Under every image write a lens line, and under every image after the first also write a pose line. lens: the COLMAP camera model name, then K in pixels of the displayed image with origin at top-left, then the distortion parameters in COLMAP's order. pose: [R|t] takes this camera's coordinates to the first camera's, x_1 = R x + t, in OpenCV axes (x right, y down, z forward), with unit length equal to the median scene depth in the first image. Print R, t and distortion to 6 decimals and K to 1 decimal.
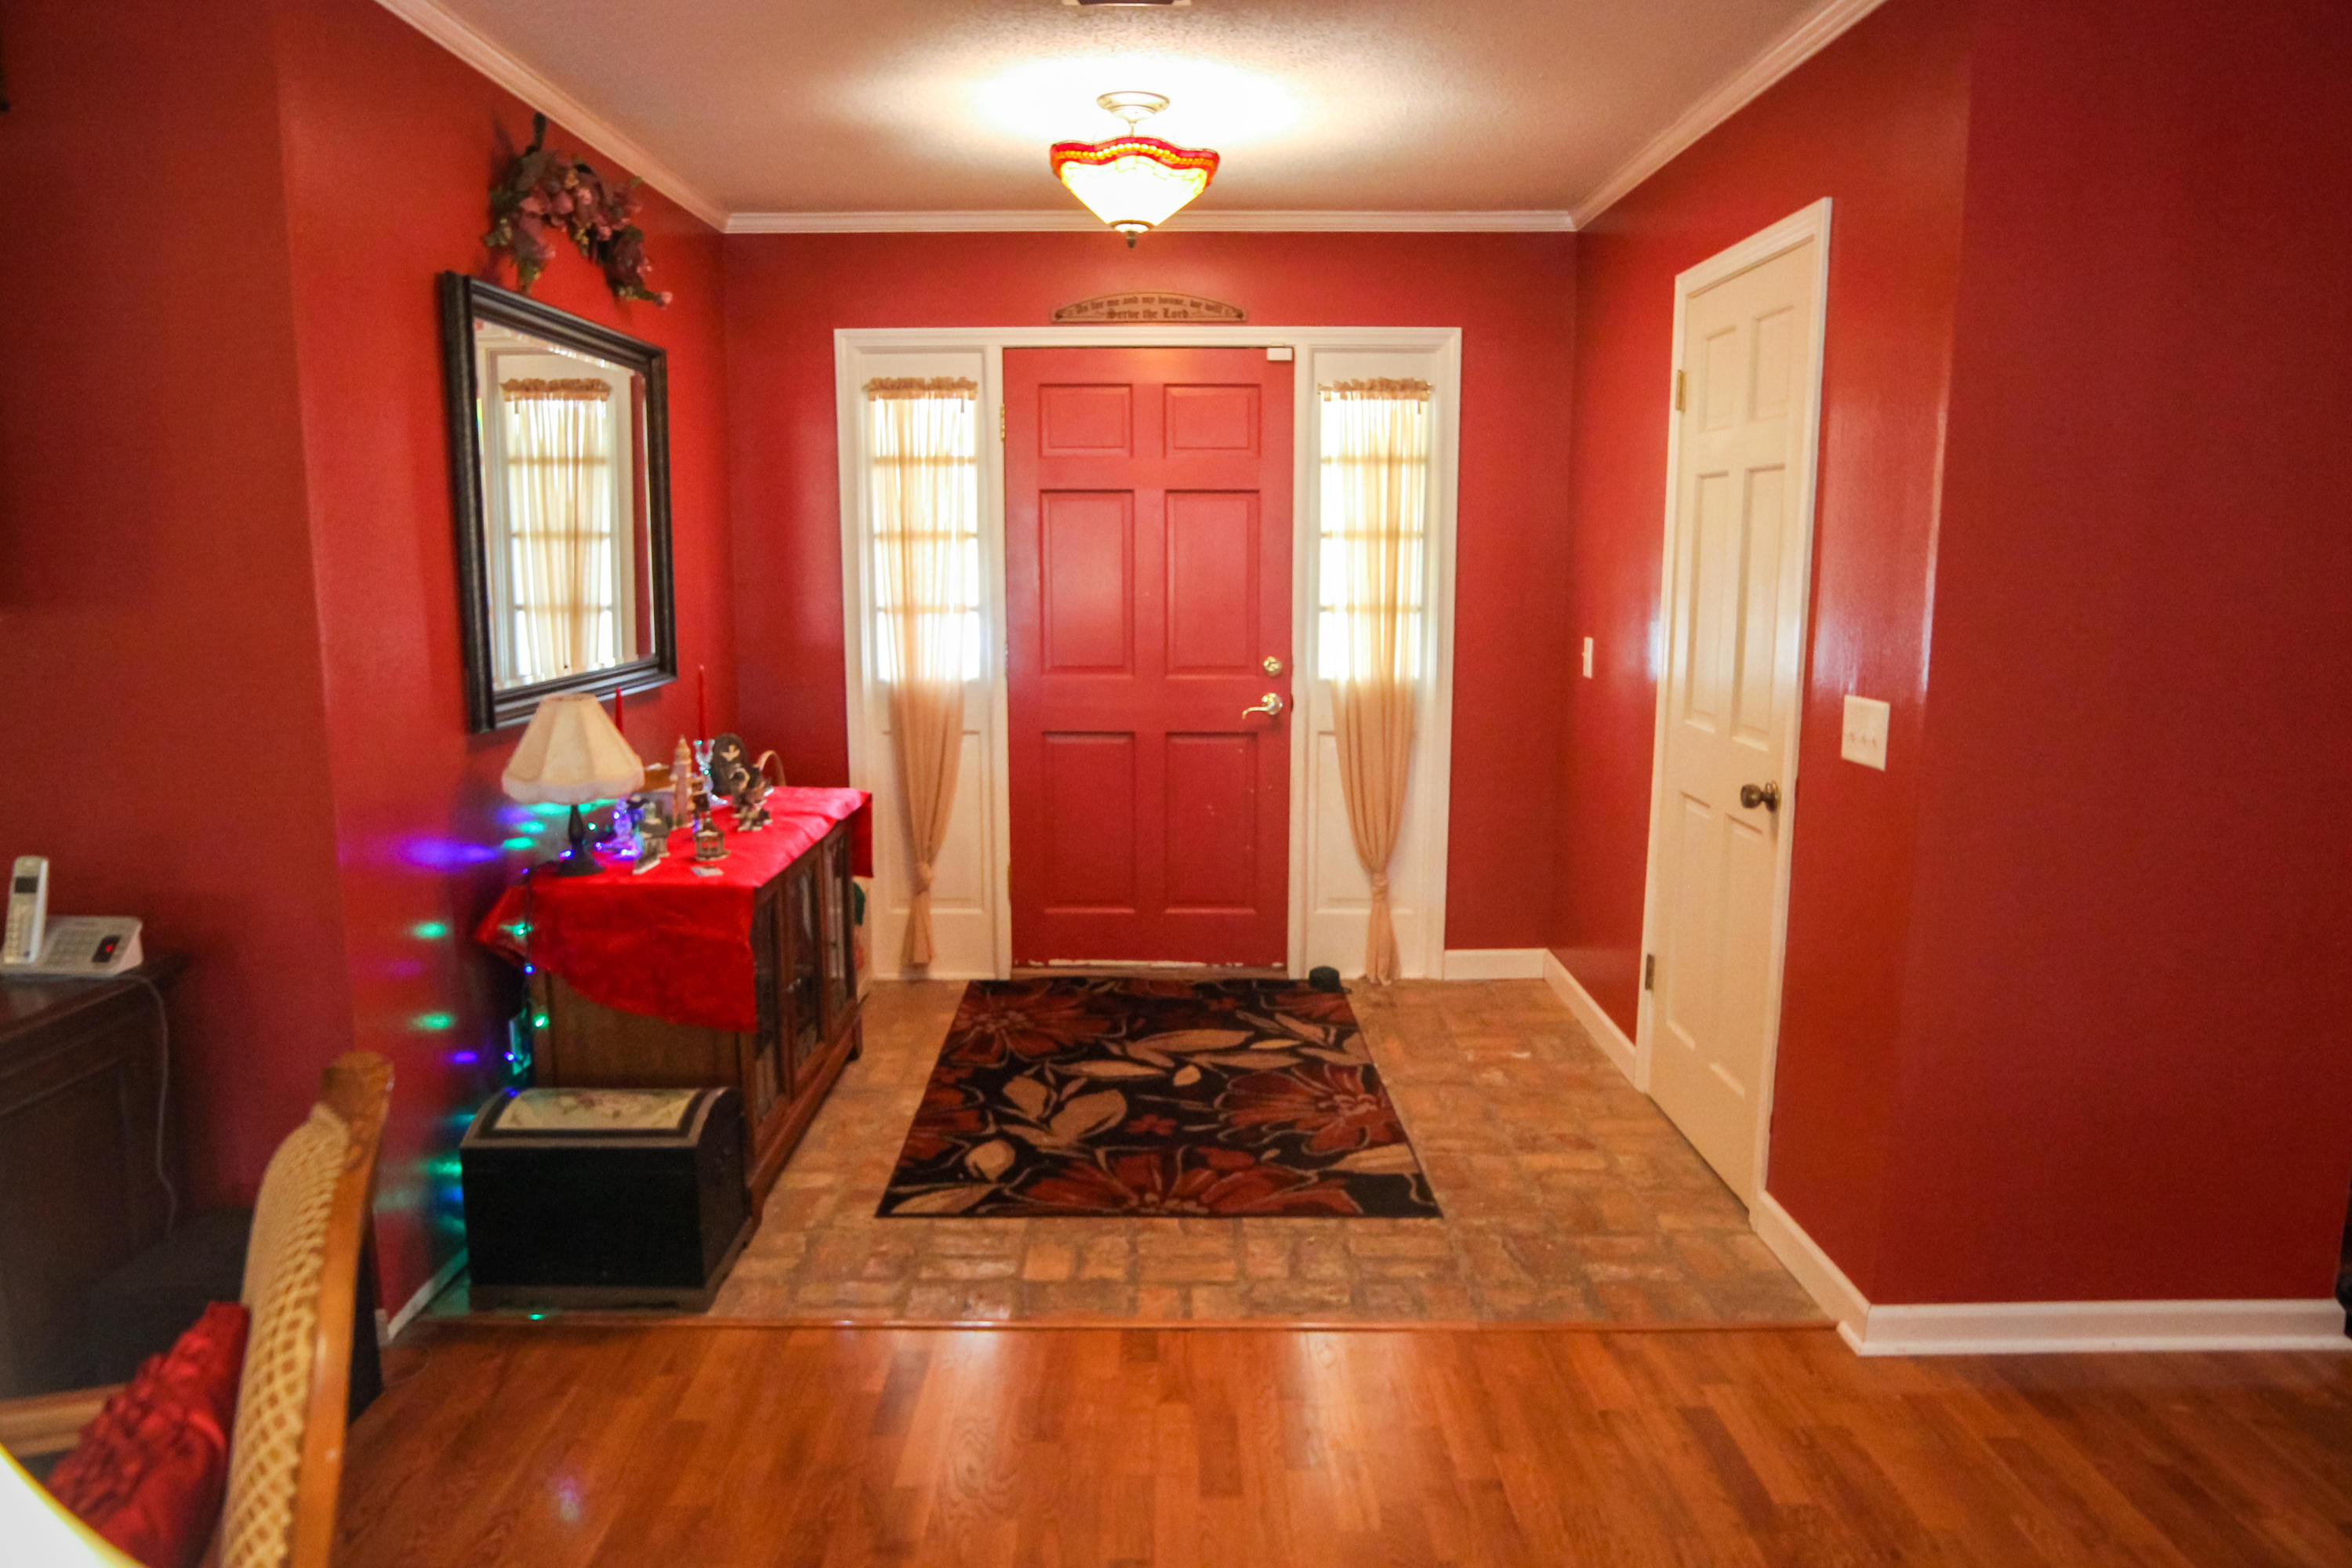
lens RADIAL K [[1528.1, 0, 1177.6], [0, 1528.1, 790.3], [0, 0, 1]] dist [-0.053710, 0.034979]
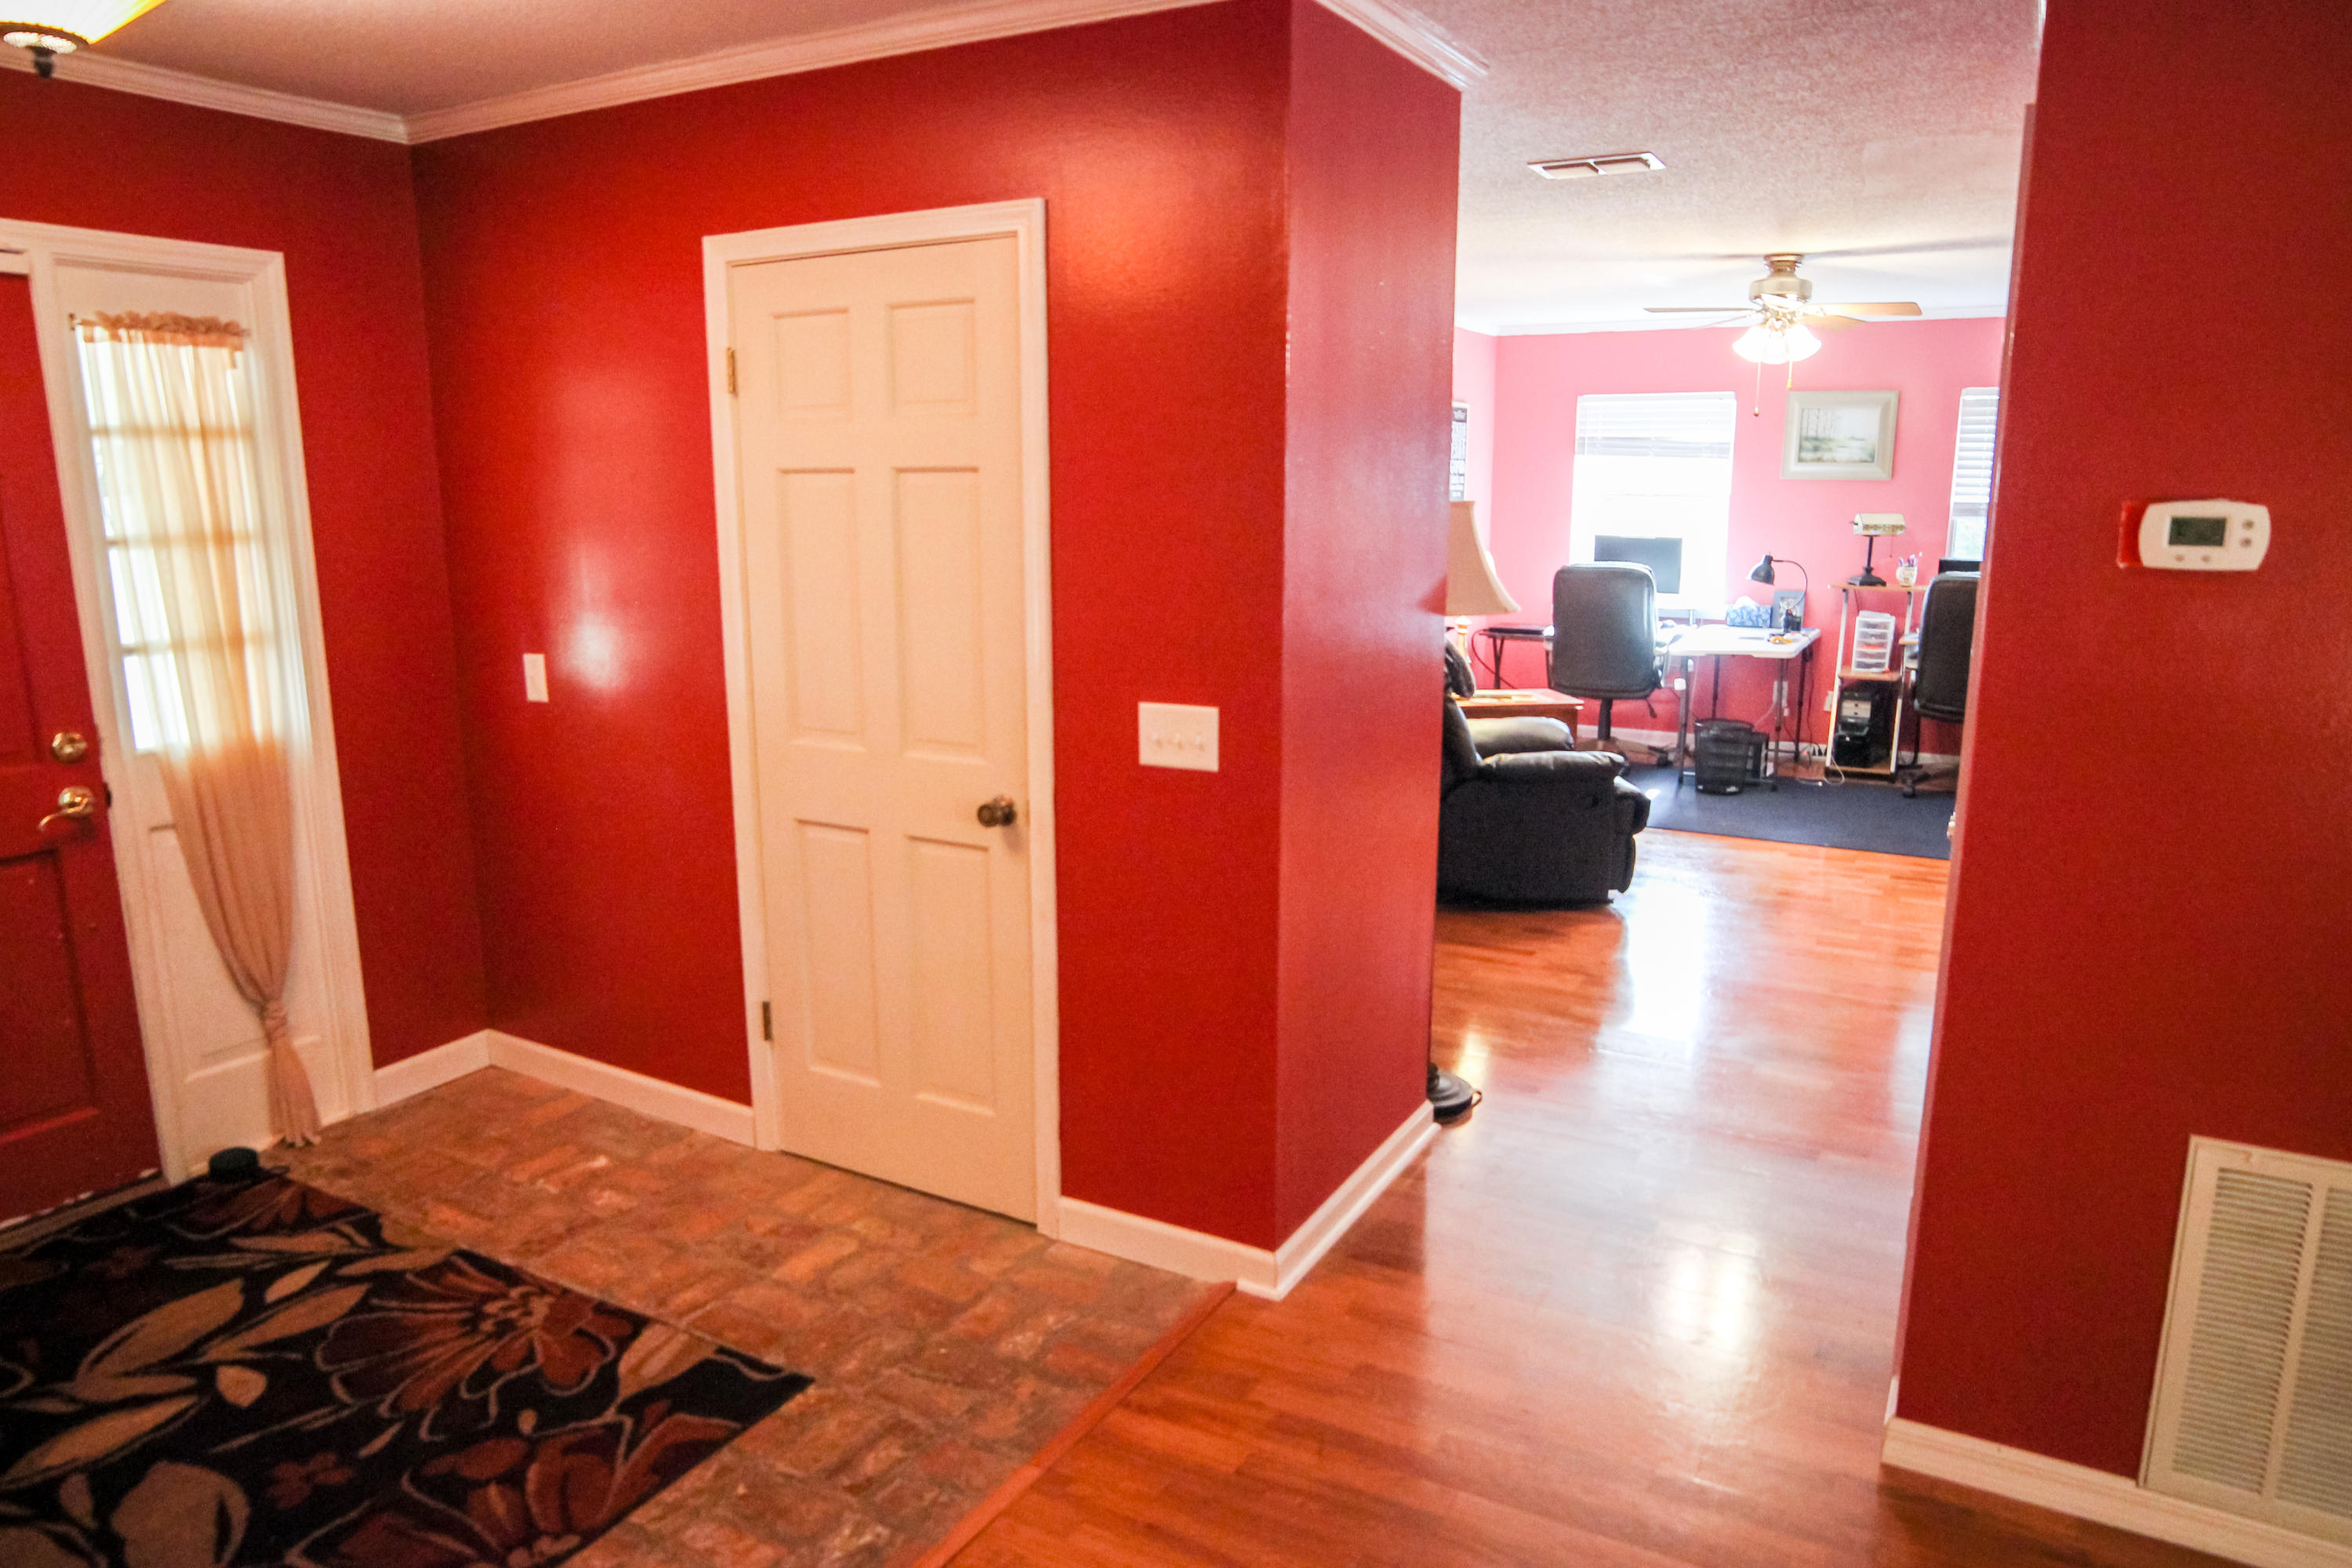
lens RADIAL K [[1528.1, 0, 1181.0], [0, 1528.1, 792.5], [0, 0, 1]] dist [-0.053710, 0.034979]
pose [[0.503565, -0.181853, 0.844602, -0.281727], [0.140727, 0.981806, 0.127491, -0.087137], [-0.852419, 0.054659, 0.519994, 0.291107]]
